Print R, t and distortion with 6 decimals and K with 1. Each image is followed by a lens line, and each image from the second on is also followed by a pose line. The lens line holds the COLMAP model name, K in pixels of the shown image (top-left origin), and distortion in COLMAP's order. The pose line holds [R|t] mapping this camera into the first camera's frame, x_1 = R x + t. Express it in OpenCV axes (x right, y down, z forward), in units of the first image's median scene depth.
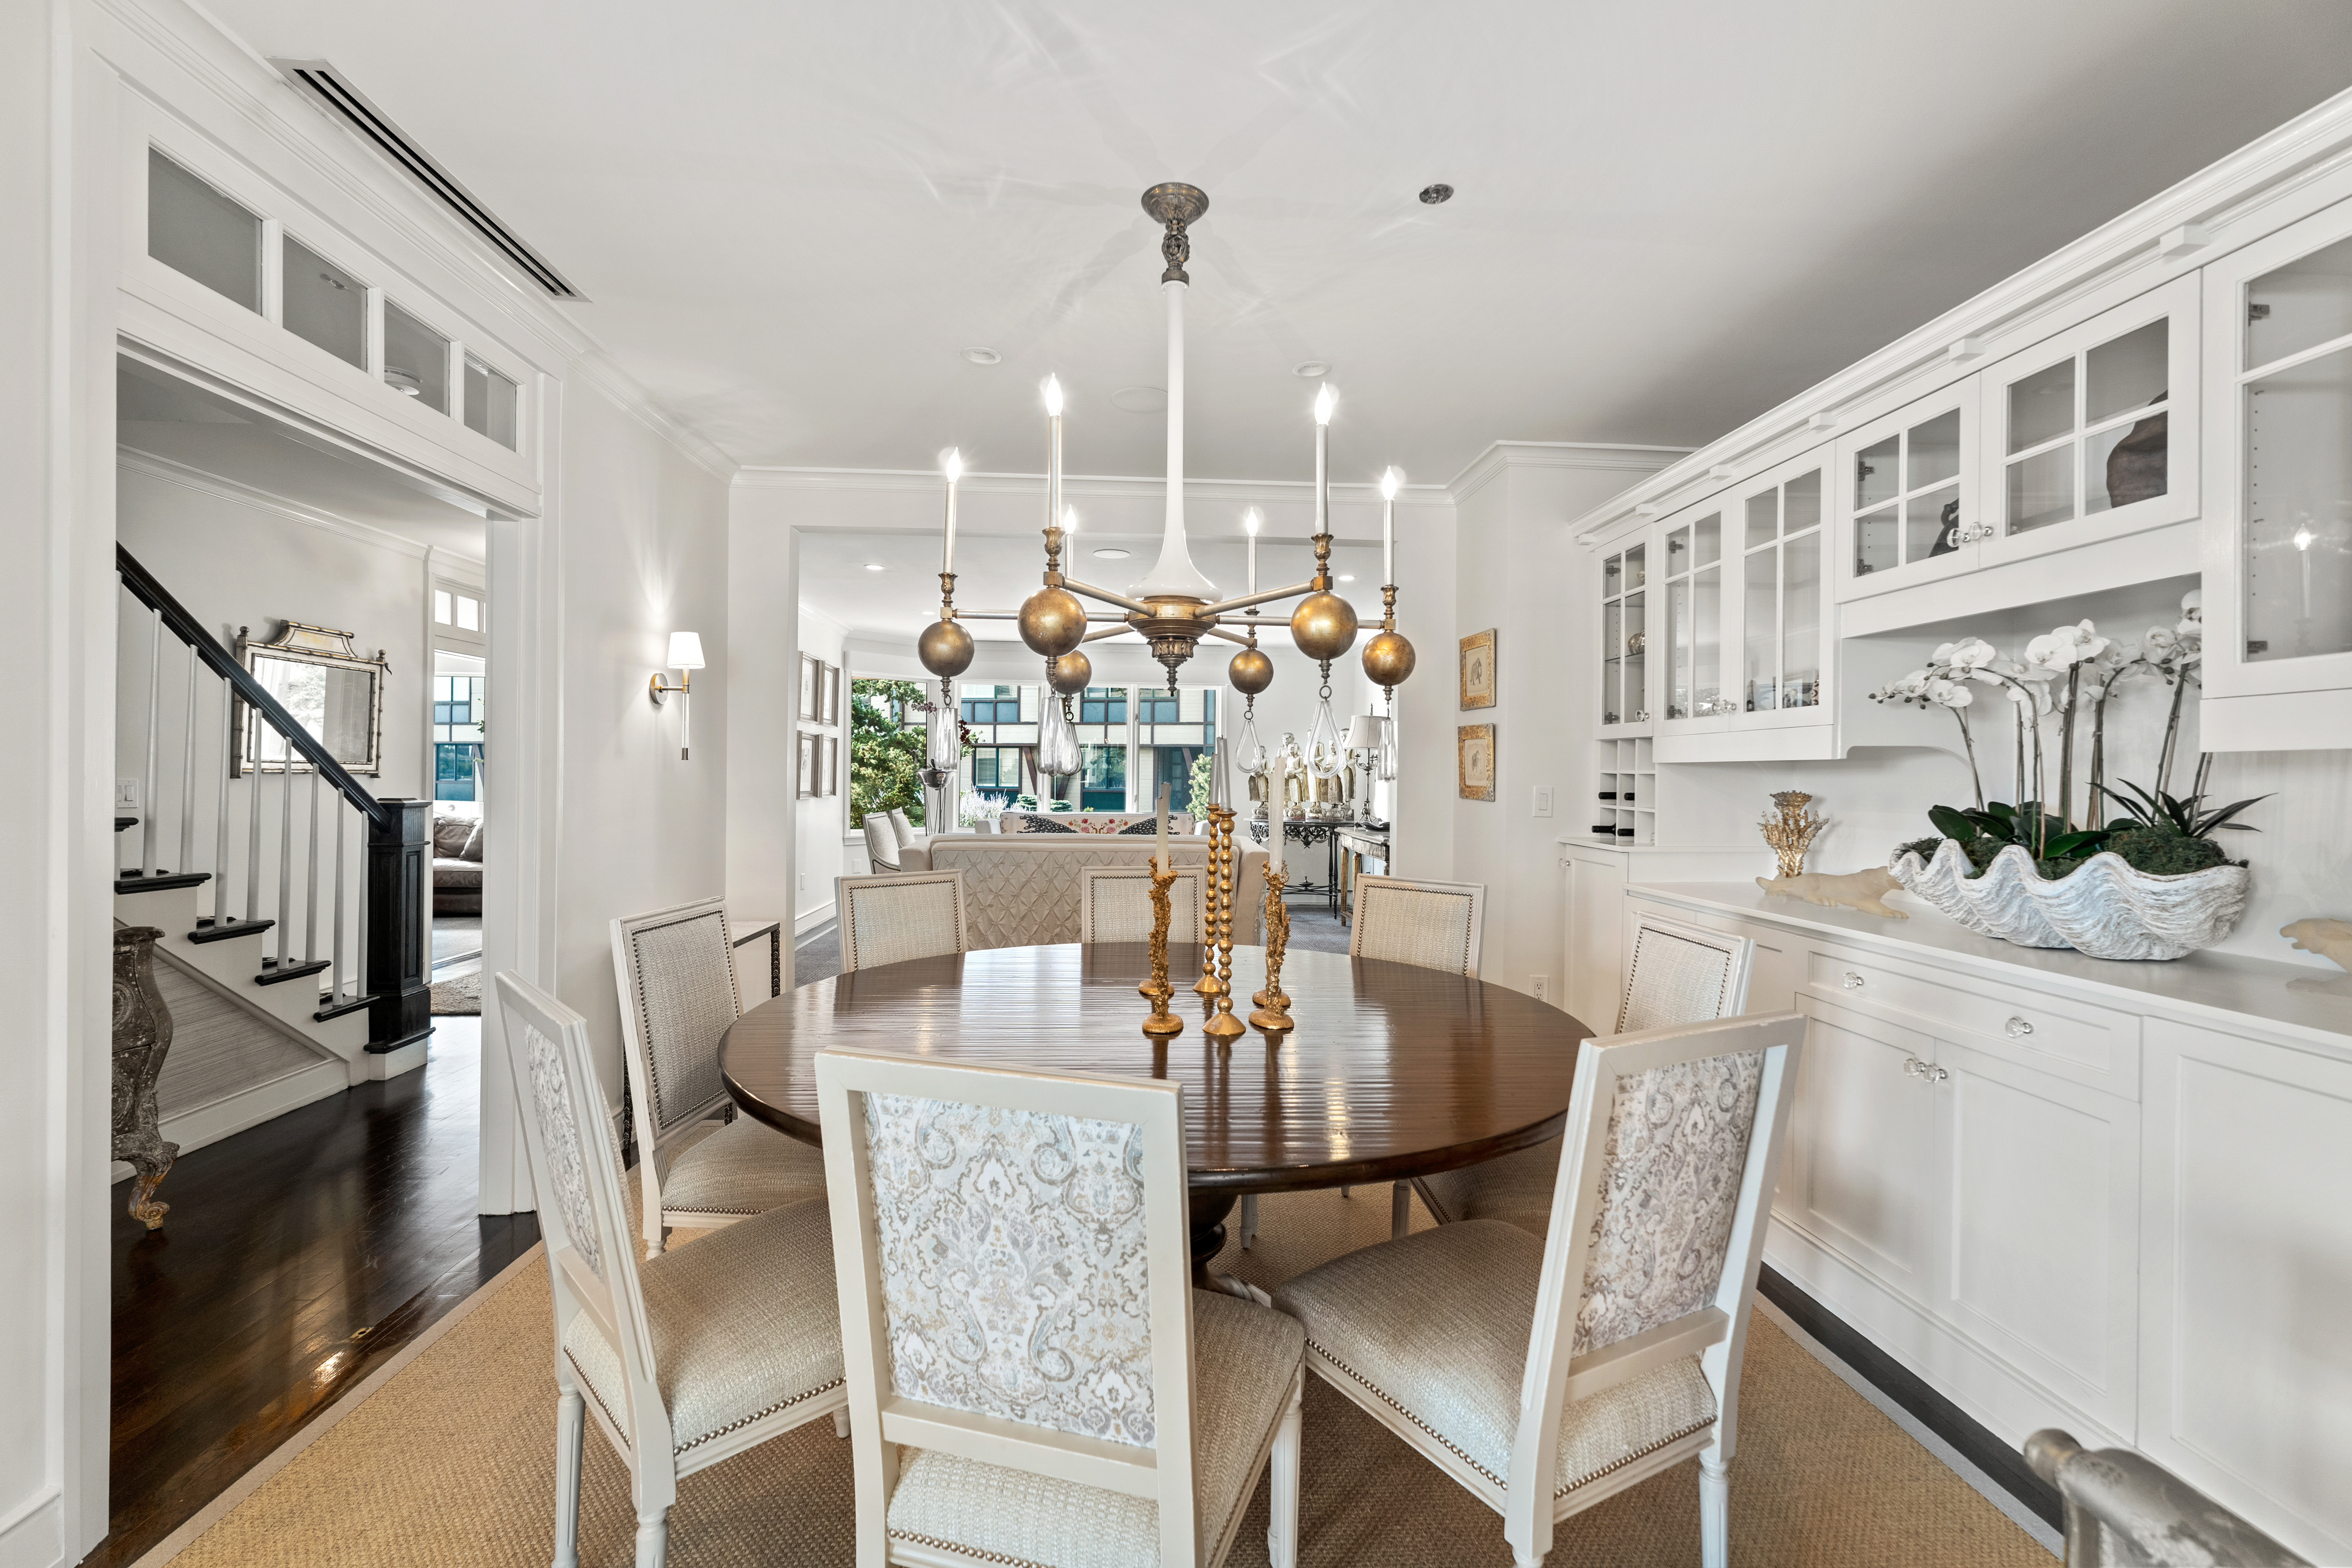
lens RADIAL K [[986.4, 0, 1180.8], [0, 986.4, 769.5], [0, 0, 1]] dist [0.001867, 0.000176]
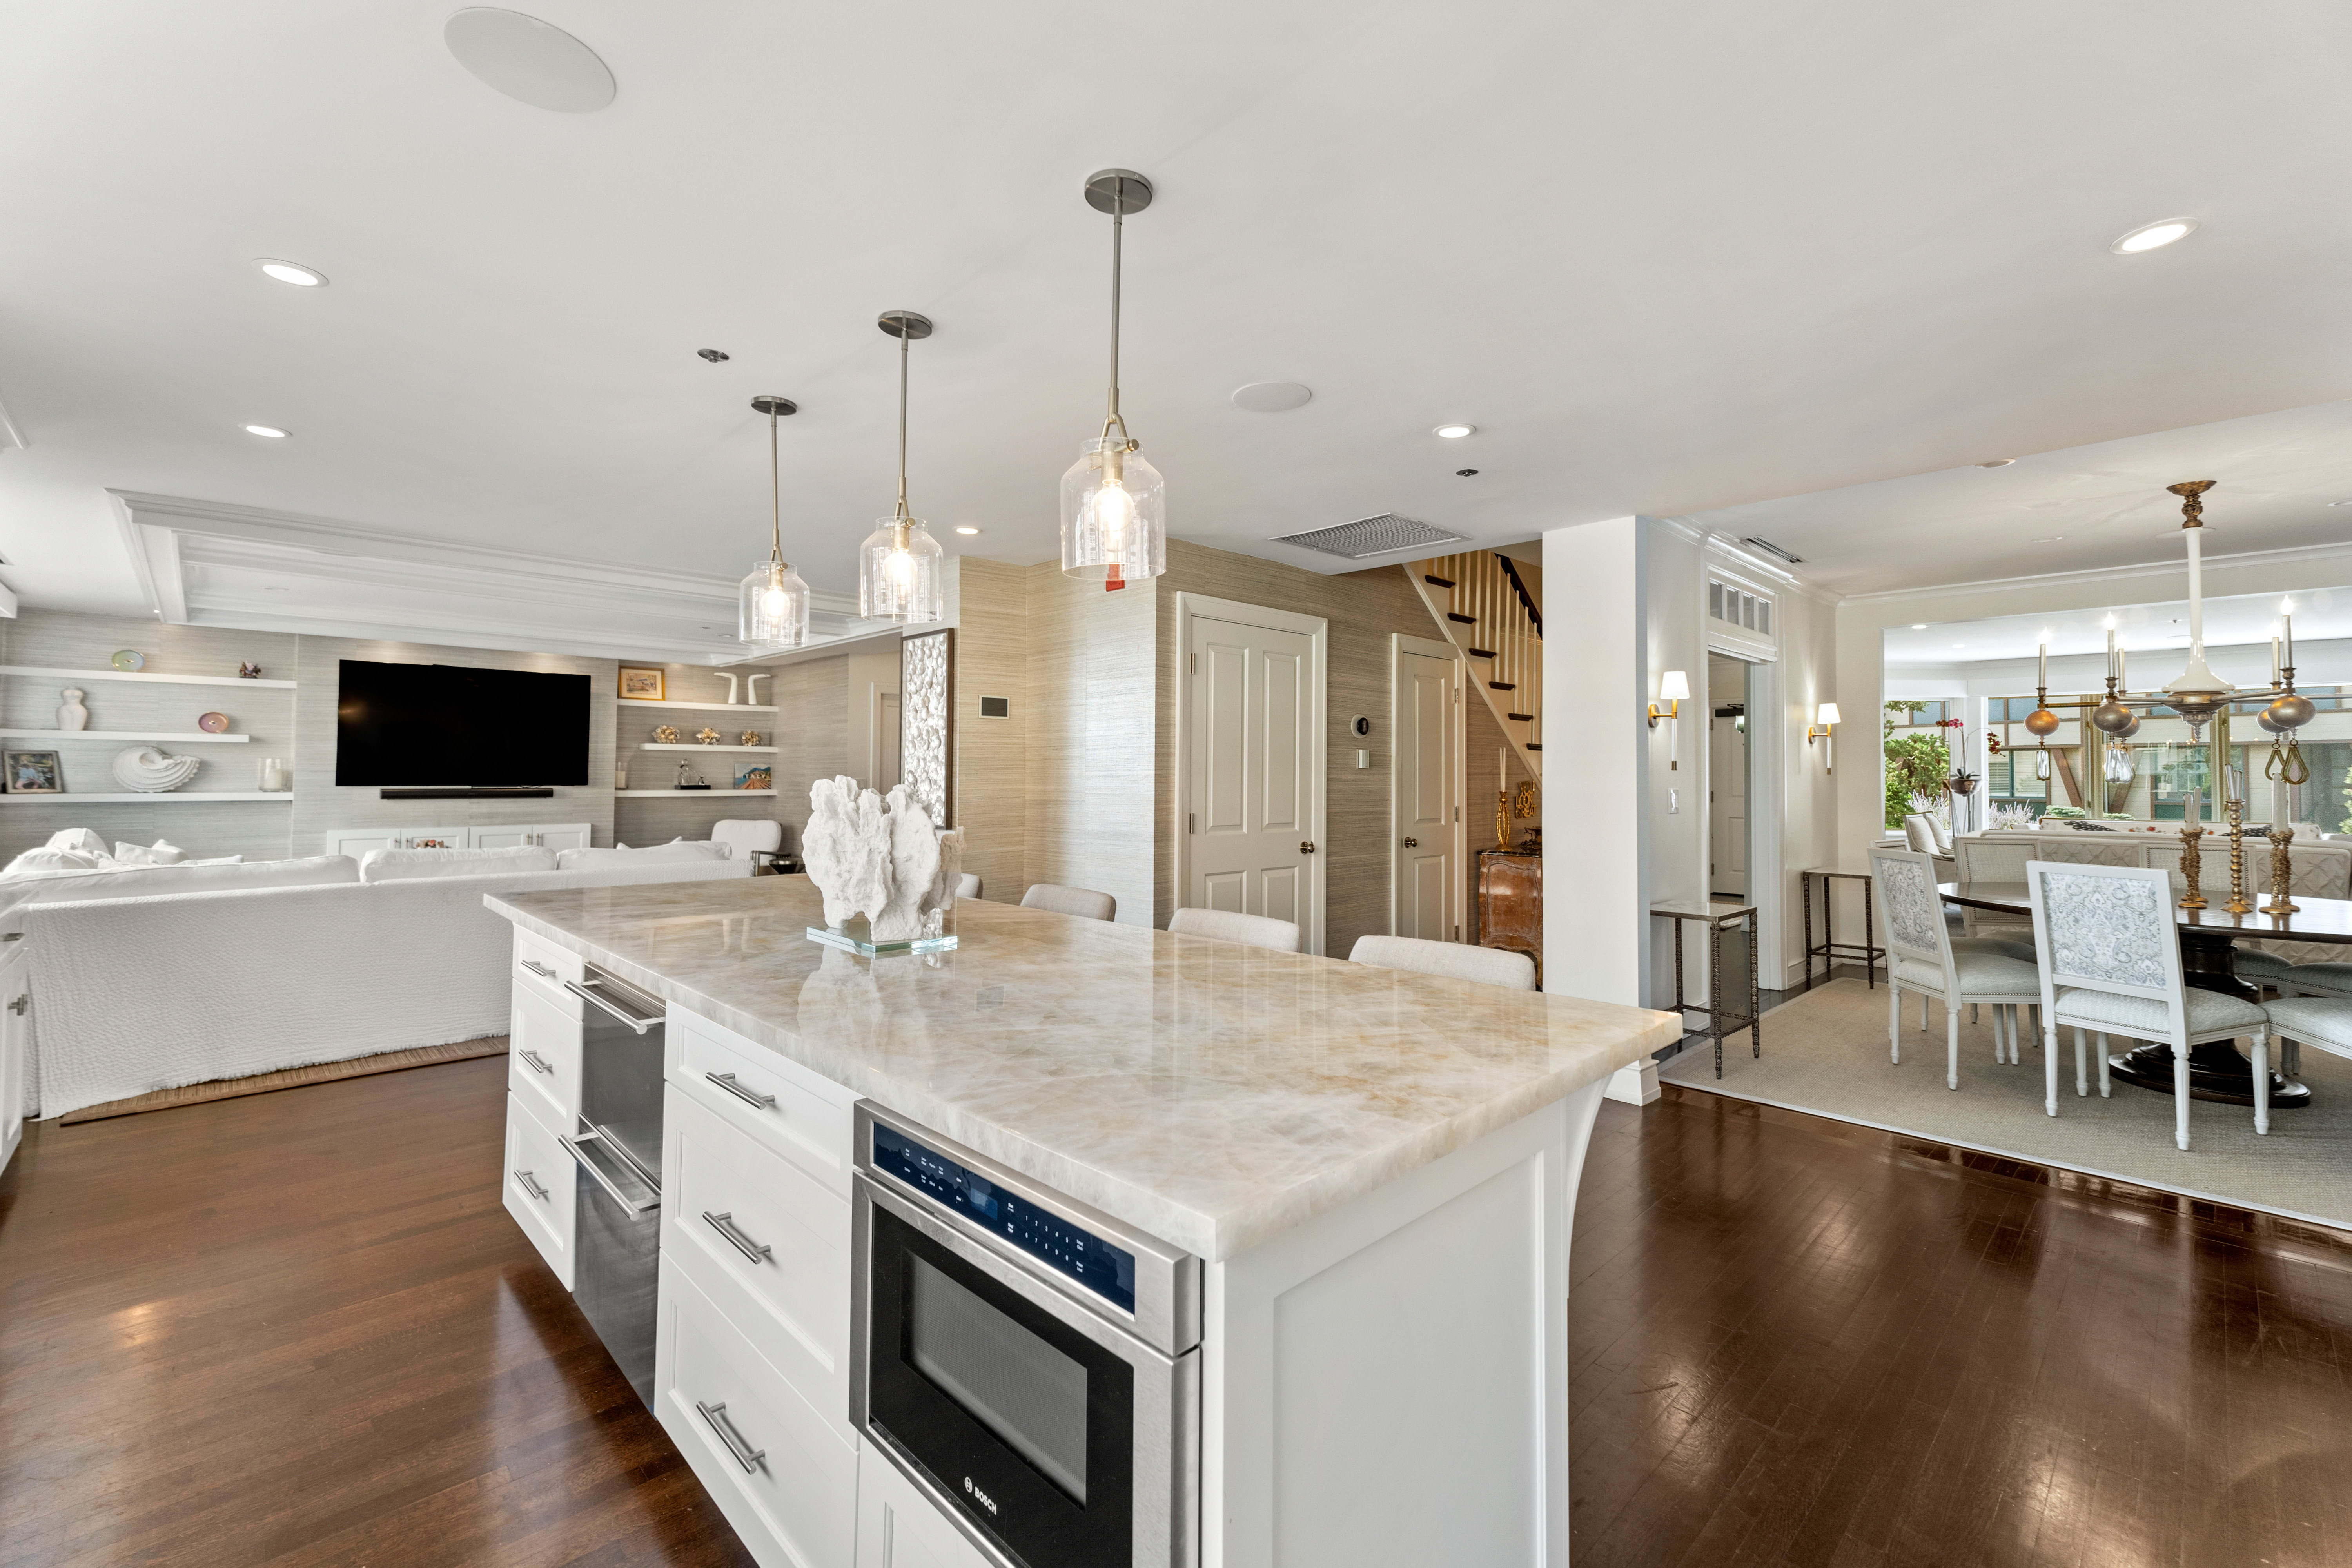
lens RADIAL K [[983.0, 0, 1177.4], [0, 983.0, 750.3], [0, 0, 1]] dist [0.002585, 0.000158]
pose [[0.635980, -0.026877, -0.771237, 0.155462], [0.005185, 0.999520, -0.030556, -0.007160], [0.771688, 0.015434, 0.635814, -1.310547]]
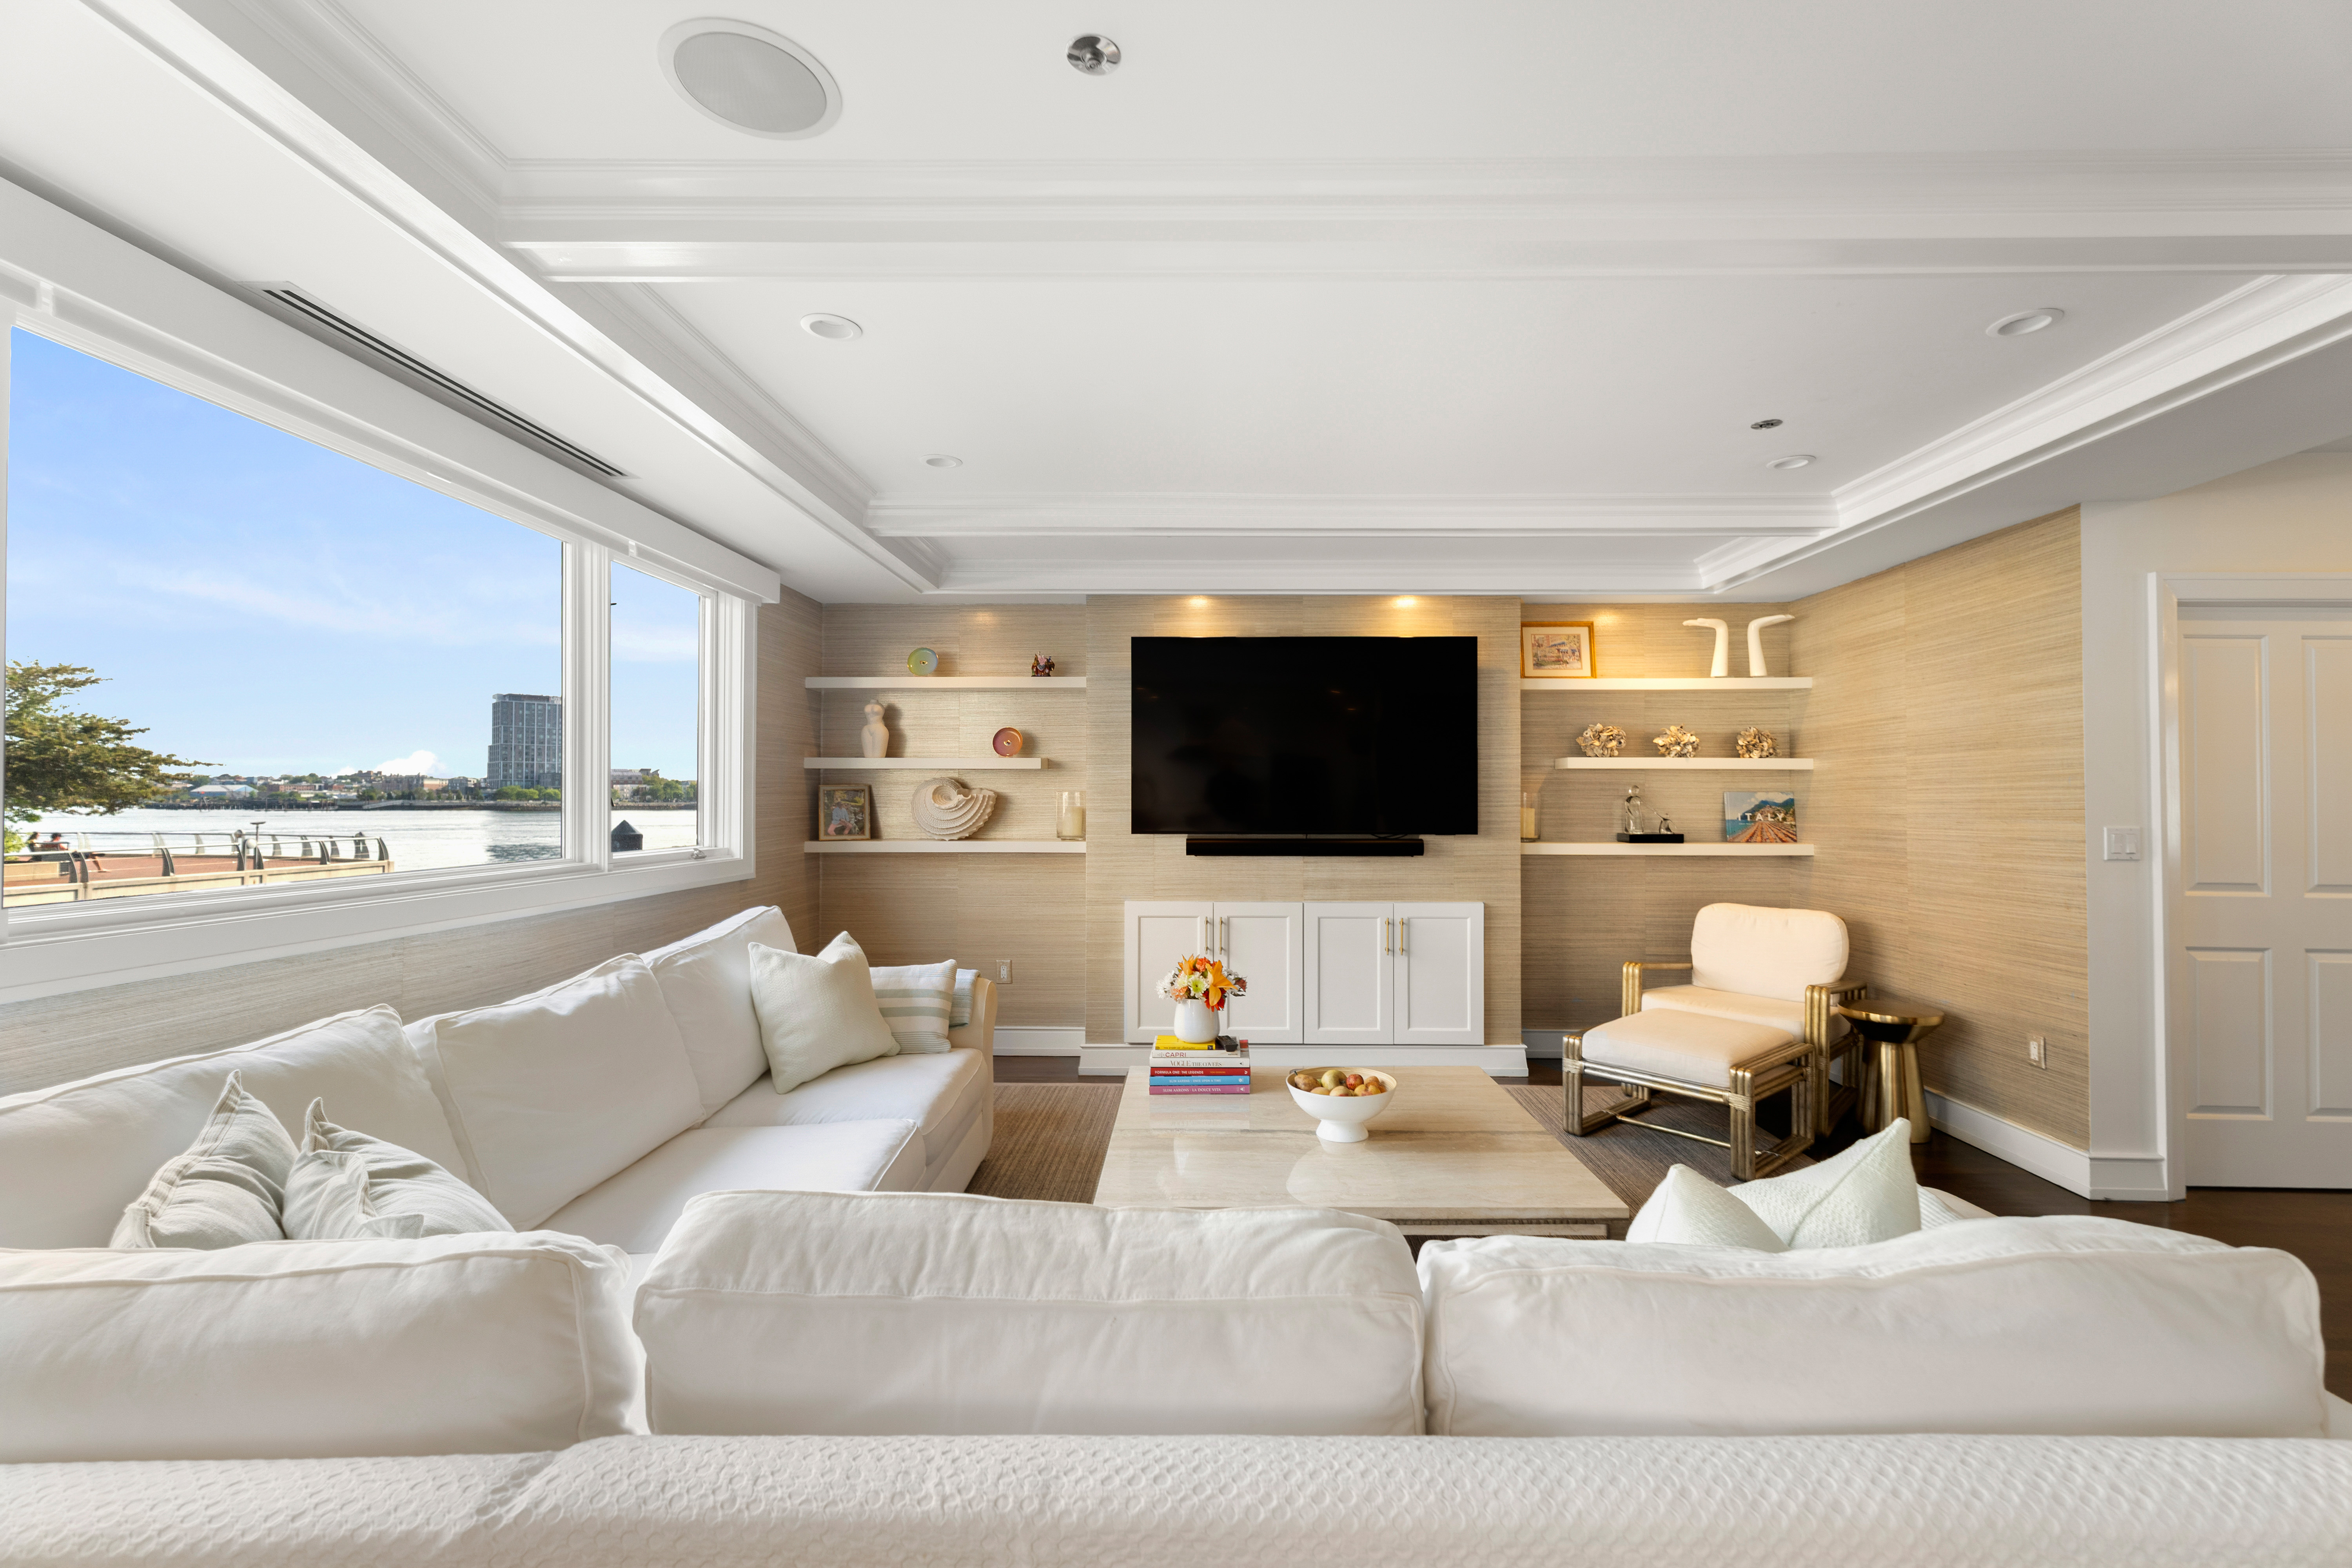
lens RADIAL K [[1013.1, 0, 1176.0], [0, 1013.1, 784.0], [0, 0, 1]] dist [0.002201, 0.000350]
pose [[-0.106470, -0.028478, -0.993908, -1.543733], [0.002278, 0.999580, -0.028884, -0.038233], [0.994313, -0.005339, -0.106360, -1.113397]]
